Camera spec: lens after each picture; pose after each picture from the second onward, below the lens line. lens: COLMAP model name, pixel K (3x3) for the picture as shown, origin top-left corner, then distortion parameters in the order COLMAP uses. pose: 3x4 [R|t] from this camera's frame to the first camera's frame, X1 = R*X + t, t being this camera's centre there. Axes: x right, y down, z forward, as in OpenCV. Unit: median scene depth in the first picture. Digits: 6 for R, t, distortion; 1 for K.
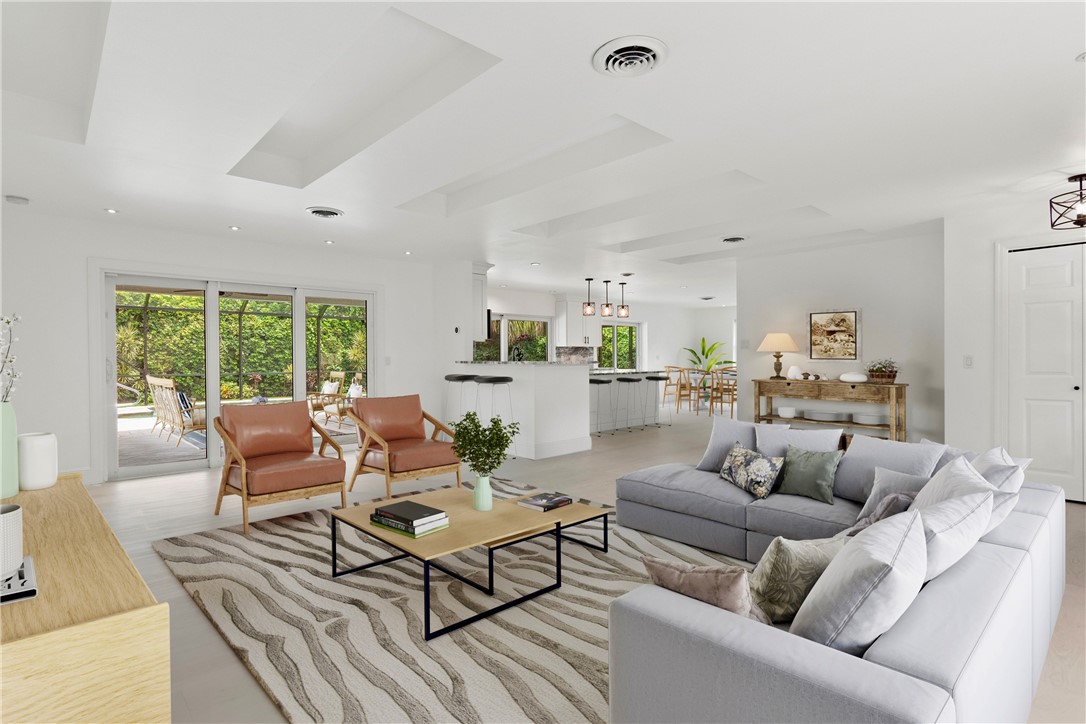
lens RADIAL K [[545.2, 0, 538.1], [0, 545.2, 363.1], [0, 0, 1]] dist [0.013459, 0.000020]
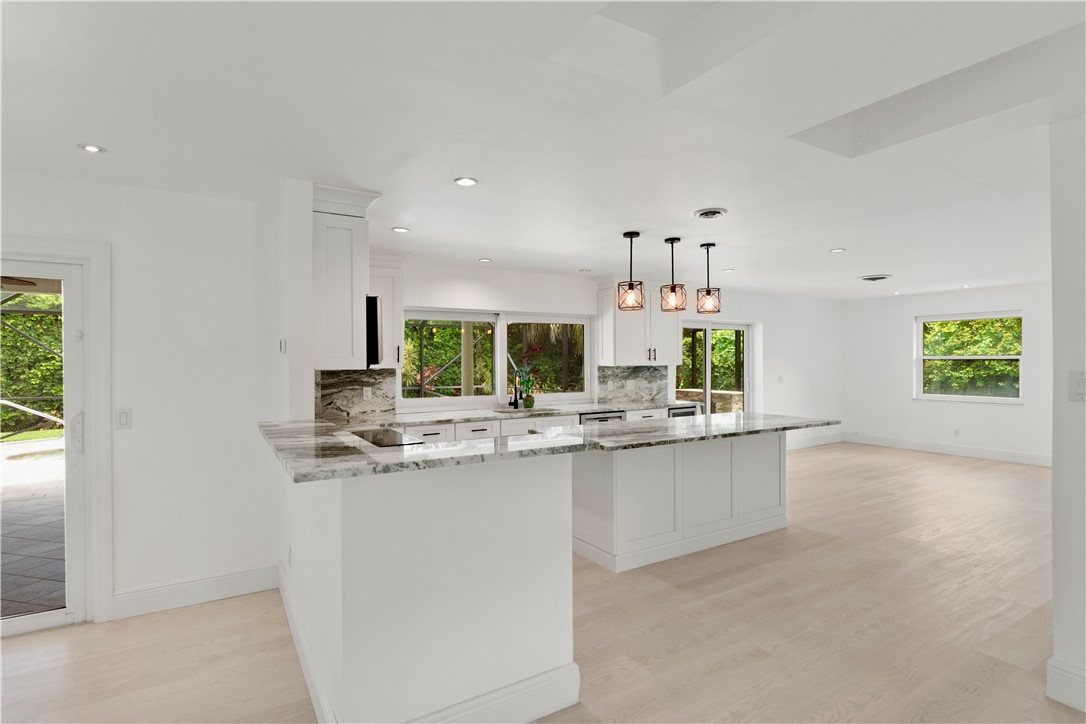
lens RADIAL K [[543.8, 0, 542.9], [0, 543.8, 363.9], [0, 0, 1]] dist [-0.004066, -0.000647]
pose [[0.981940, -0.000878, -0.189192, 0.085302], [-0.000159, 0.999985, -0.005463, -0.029000], [0.189194, 0.005394, 0.981925, 0.407668]]
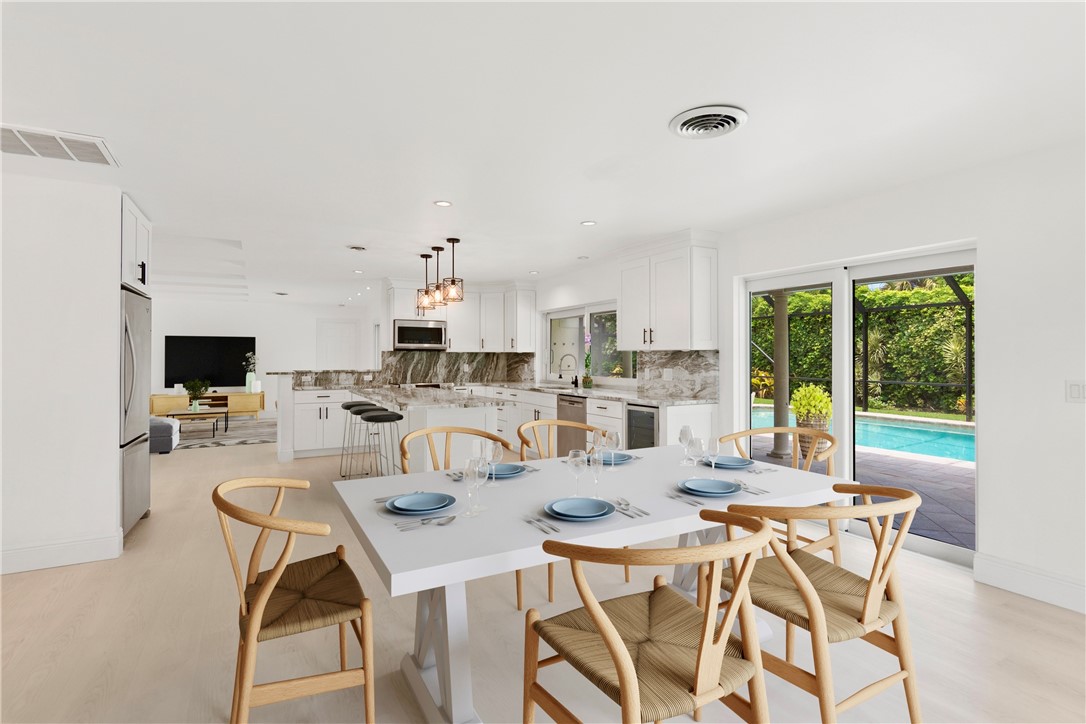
lens RADIAL K [[534.9, 0, 546.6], [0, 534.9, 357.5], [0, 0, 1]] dist [-0.015549, 0.013093]
pose [[-0.238264, 0.004869, -0.971188, 0.558832], [-0.011552, 0.999902, 0.007847, -0.026577], [0.971132, 0.013089, -0.238185, 1.034809]]
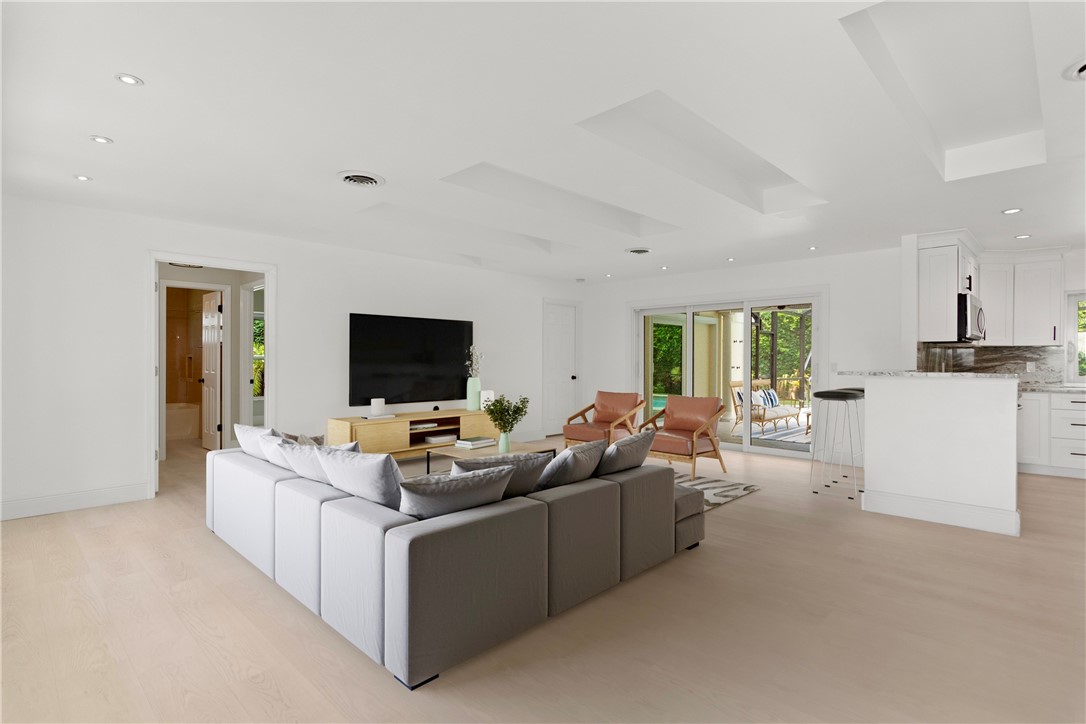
lens RADIAL K [[532.6, 0, 543.0], [0, 532.6, 362.0], [0, 0, 1]] dist [-0.015845, -0.000033]
pose [[0.060727, 0.006626, -0.998132, 0.359429], [-0.013387, 0.999893, 0.005824, -0.008104], [0.998065, 0.013008, 0.060809, 0.300137]]
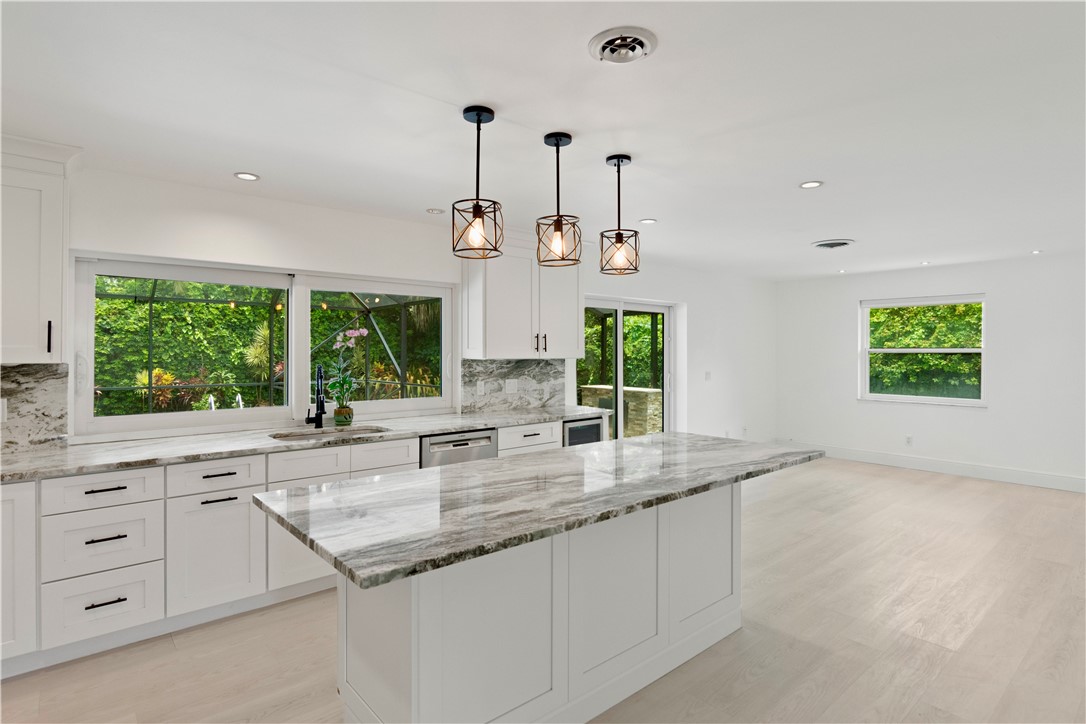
lens RADIAL K [[564.5, 0, 547.7], [0, 564.5, 349.4], [0, 0, 1]] dist [-0.003519, -0.000680]
pose [[0.999702, 0.005117, -0.023882, 0.105080], [-0.005448, 0.999889, -0.013835, -0.031661], [0.023808, 0.013961, 0.999619, 0.585411]]
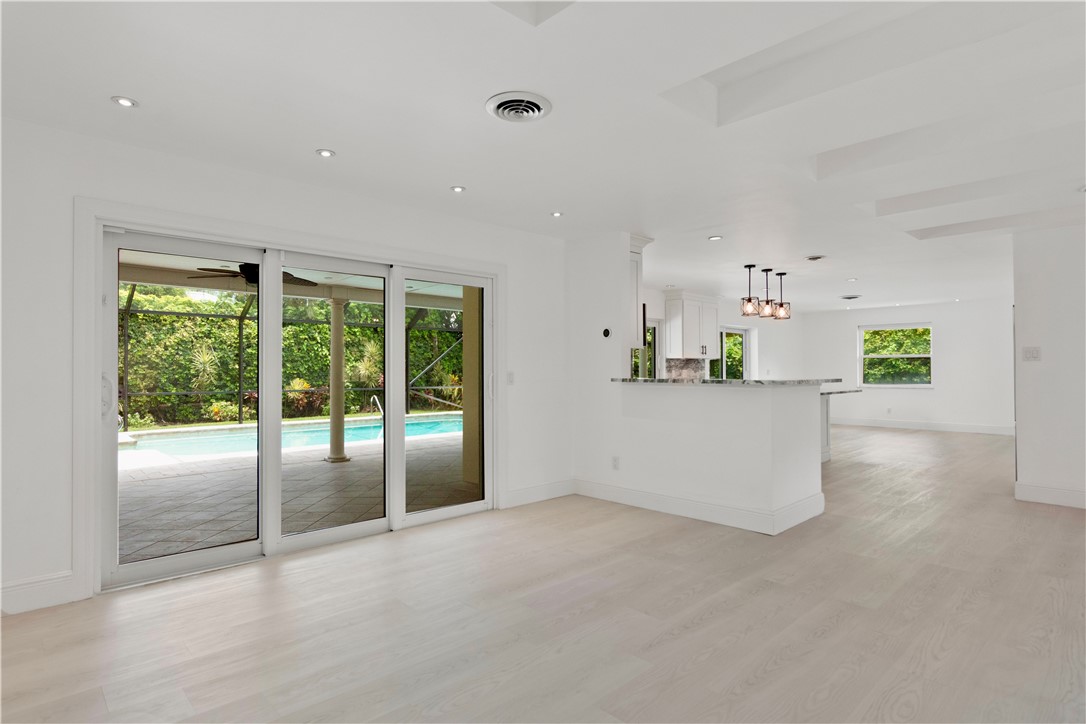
lens RADIAL K [[578.3, 0, 543.0], [0, 578.3, 362.0], [0, 0, 1]] dist [-0.001048, -0.000190]
pose [[0.999772, 0.000674, 0.021366, -0.159524], [-0.000110, 0.999652, -0.026379, -0.003239], [-0.021376, 0.026371, 0.999424, 0.182630]]
